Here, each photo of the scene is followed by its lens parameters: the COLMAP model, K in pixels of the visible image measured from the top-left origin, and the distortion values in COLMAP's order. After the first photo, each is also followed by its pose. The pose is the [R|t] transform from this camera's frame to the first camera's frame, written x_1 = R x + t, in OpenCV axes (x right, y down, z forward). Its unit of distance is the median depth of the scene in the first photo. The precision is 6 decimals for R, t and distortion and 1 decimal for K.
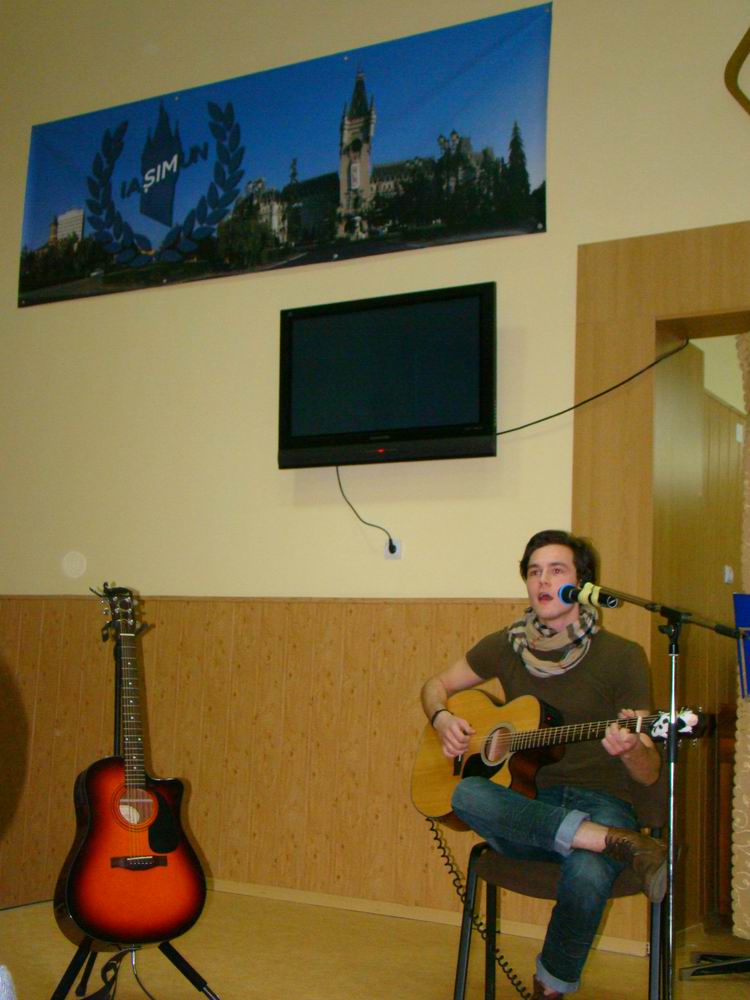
lens RADIAL K [[1300.6, 0, 408.1], [0, 1300.6, 519.0], [0, 0, 1]] dist [0.004652, -0.018105]
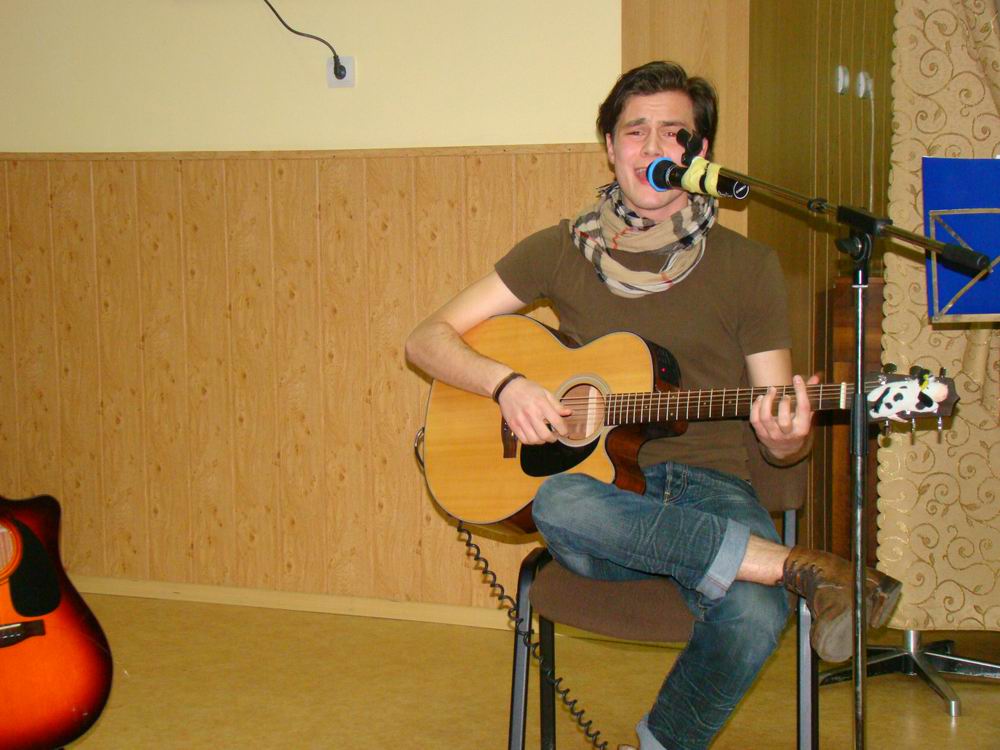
lens RADIAL K [[1753.0, 0, 497.6], [0, 1753.0, 399.6], [0, 0, 1]] dist [0.213127, -0.005081]
pose [[0.993326, -0.059054, 0.099074, -0.031378], [0.034674, 0.972142, 0.231813, -0.018990], [-0.110004, -0.226831, 0.967702, 0.116633]]
